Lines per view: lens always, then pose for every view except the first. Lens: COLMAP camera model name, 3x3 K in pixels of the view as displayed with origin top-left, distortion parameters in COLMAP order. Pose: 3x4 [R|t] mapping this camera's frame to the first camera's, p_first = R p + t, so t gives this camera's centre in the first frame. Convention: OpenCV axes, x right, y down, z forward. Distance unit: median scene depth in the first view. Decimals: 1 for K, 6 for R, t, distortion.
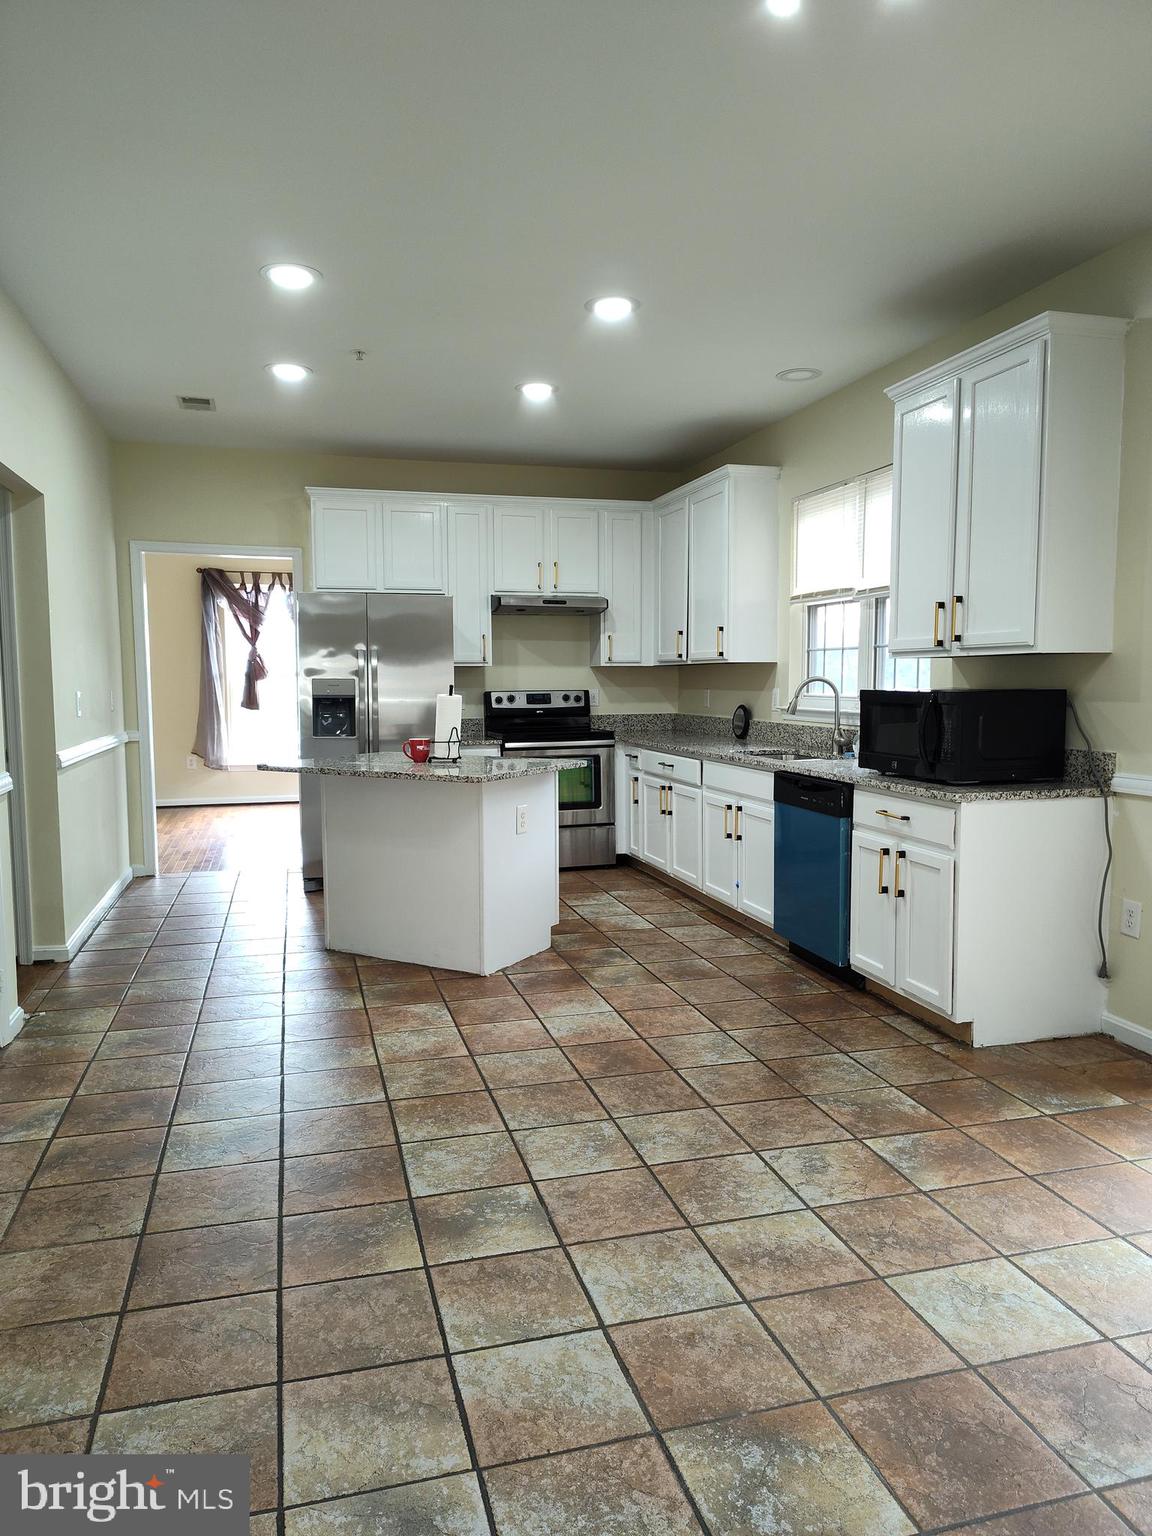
lens RADIAL K [[1037.4, 0, 579.3], [0, 1037.4, 769.2], [0, 0, 1]] dist [0.031661, -0.023088]
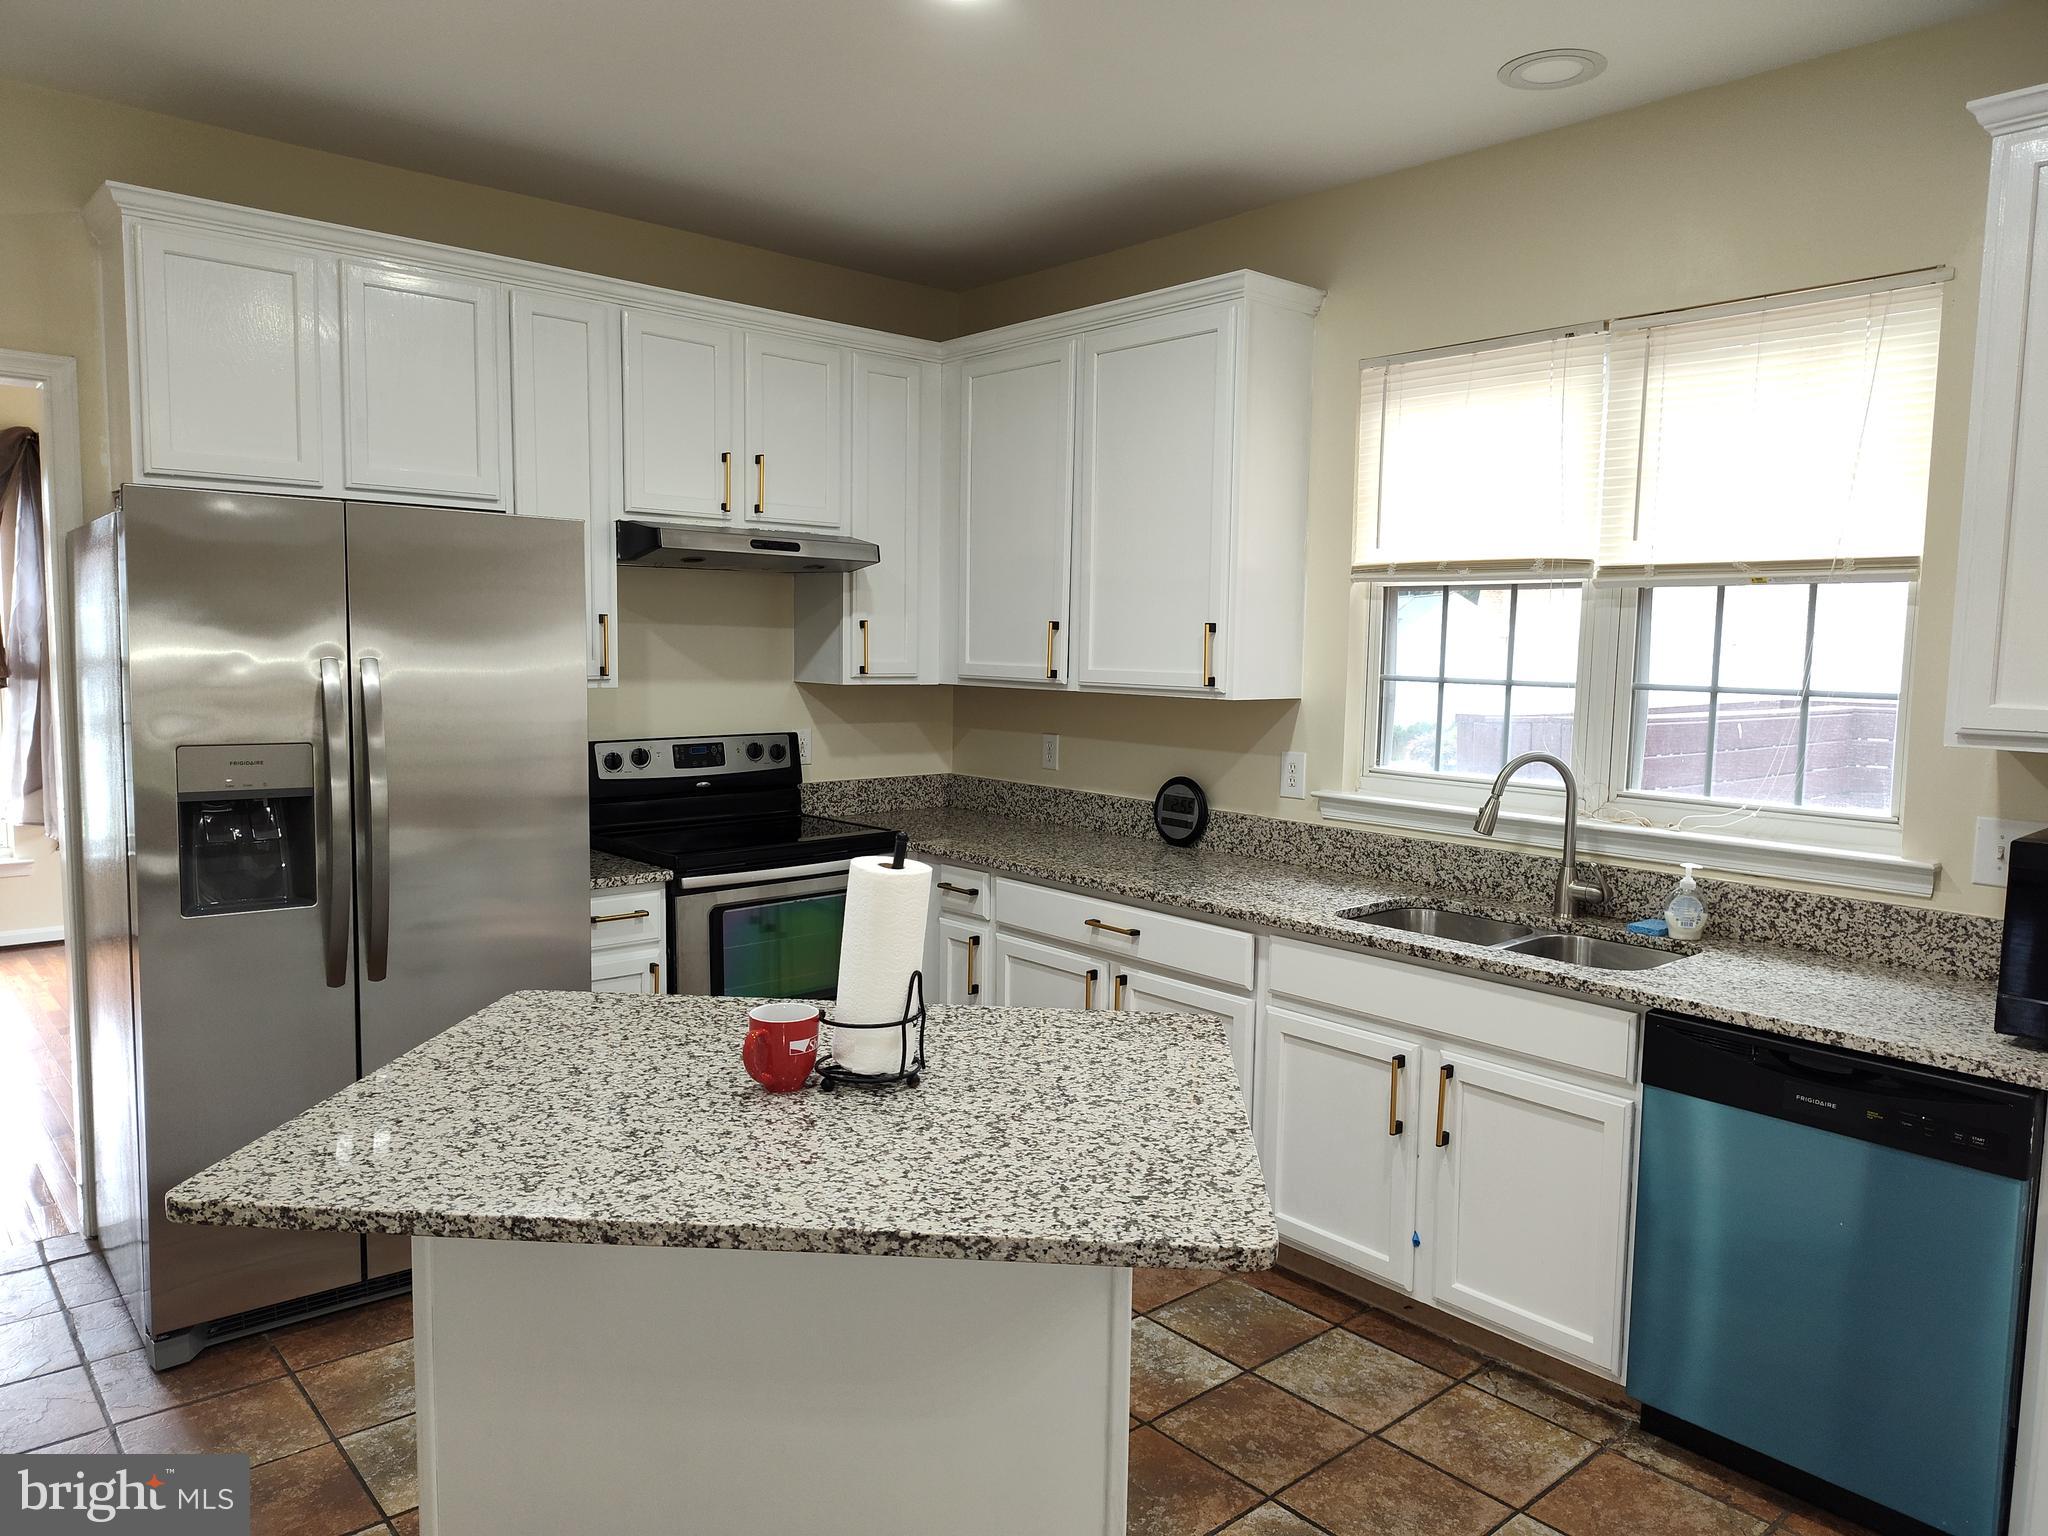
lens RADIAL K [[1383.3, 0, 1021.3], [0, 1383.3, 759.5], [0, 0, 1]] dist [0.031661, -0.023088]
pose [[0.899534, -0.018501, 0.436458, -0.192682], [0.016586, 0.999829, 0.008200, -0.075397], [-0.436535, -0.000137, 0.899687, 0.439276]]
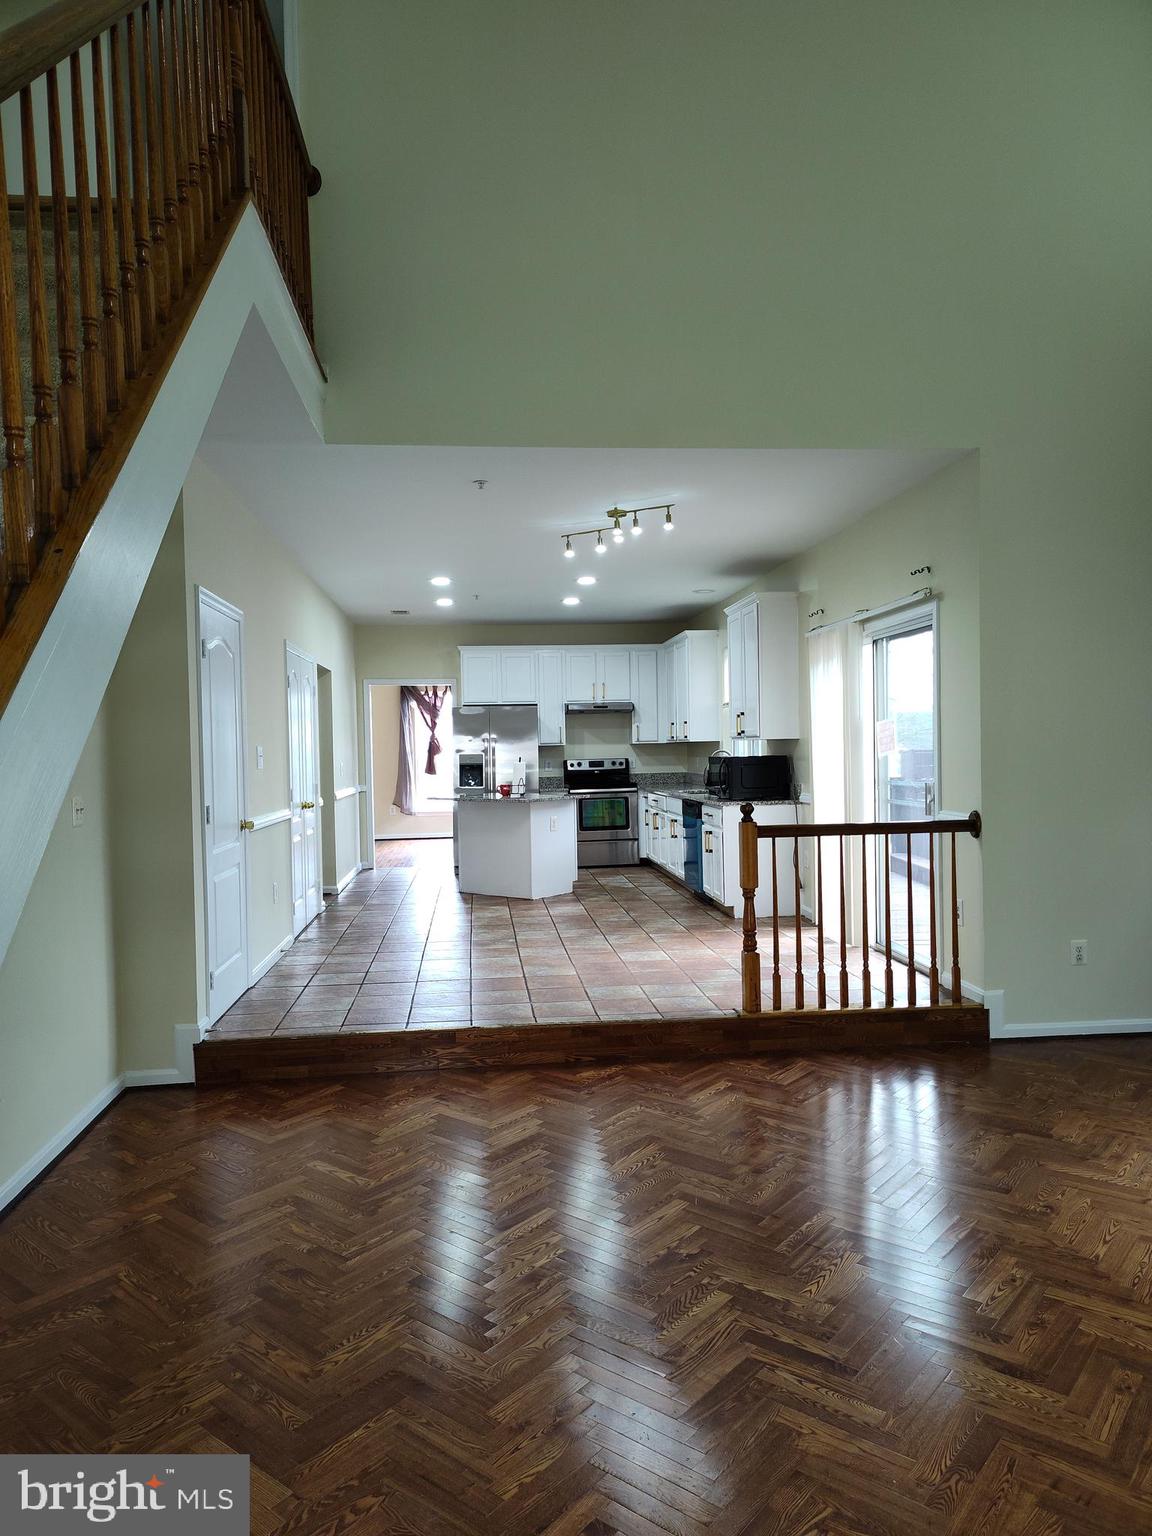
lens RADIAL K [[1037.4, 0, 579.6], [0, 1037.4, 769.8], [0, 0, 1]] dist [0.031661, -0.023088]
pose [[0.984981, -0.011982, -0.172245, 0.237388], [0.000631, 0.997832, -0.065808, 0.053331], [0.172660, 0.064711, 0.982854, -0.670696]]
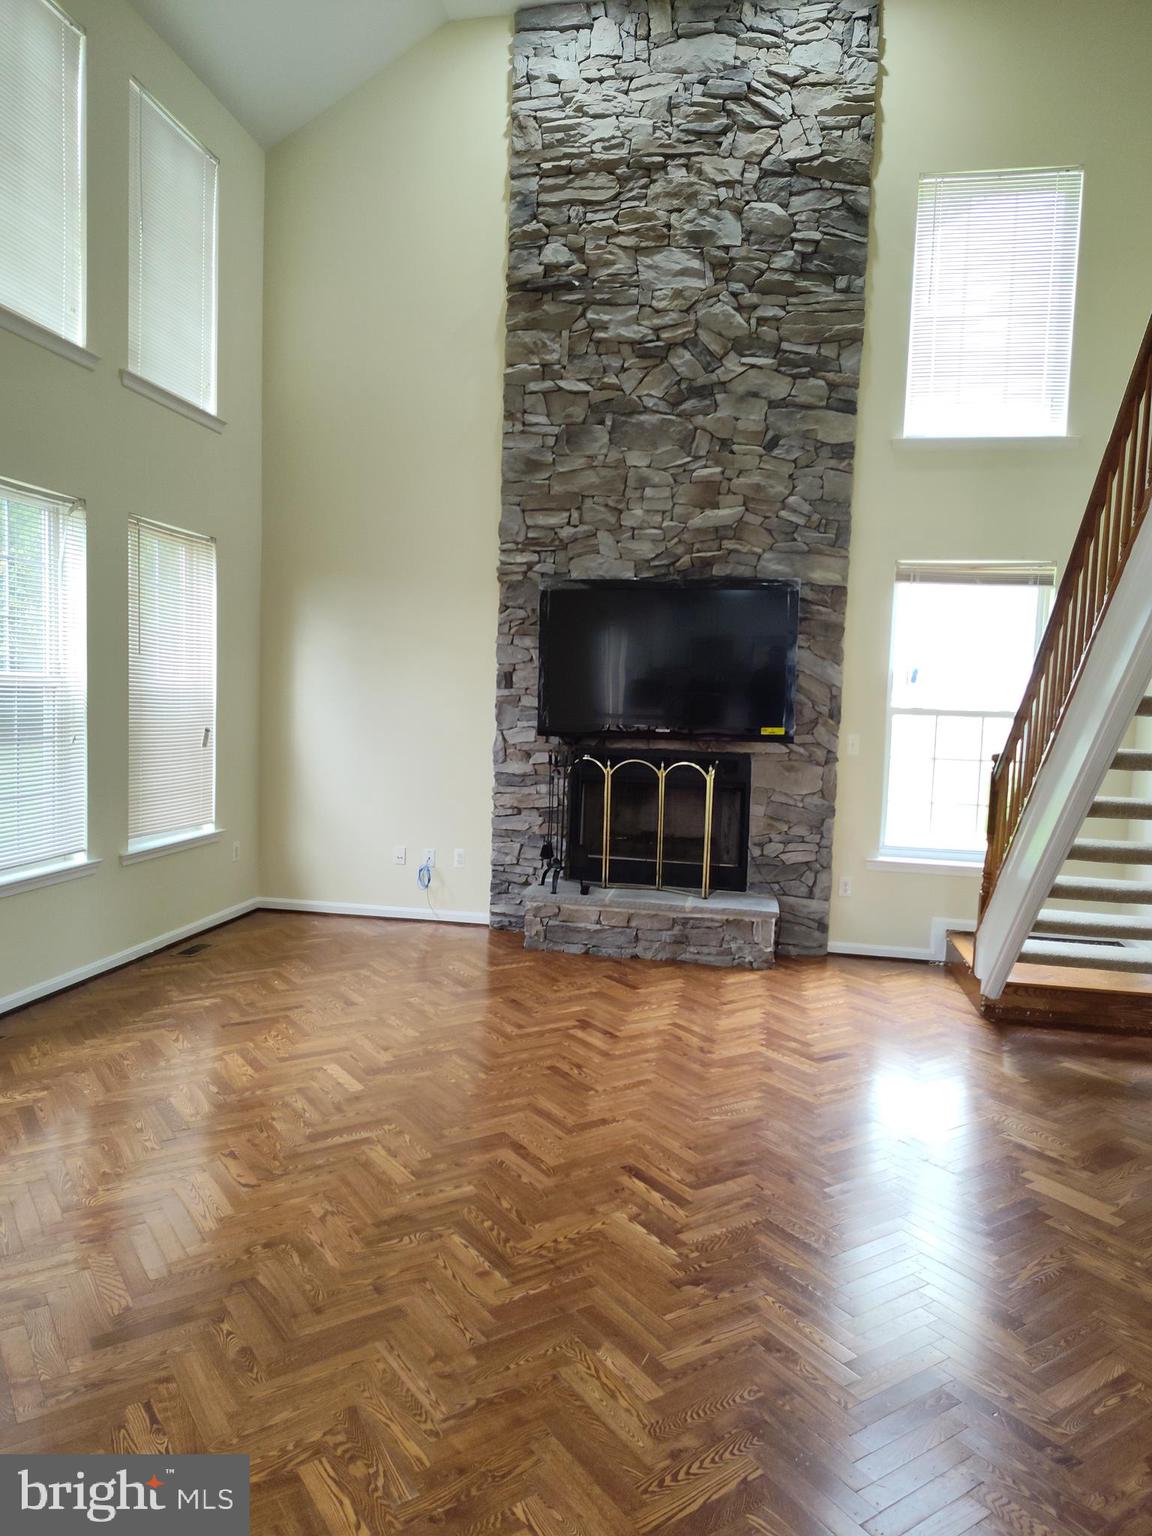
lens RADIAL K [[1037.4, 0, 568.0], [0, 1037.4, 774.2], [0, 0, 1]] dist [0.031661, -0.023088]
pose [[-0.894035, -0.058480, 0.444165, 0.074261], [0.013789, 0.987382, 0.157758, -0.027522], [-0.447786, 0.147165, -0.881947, 0.178577]]
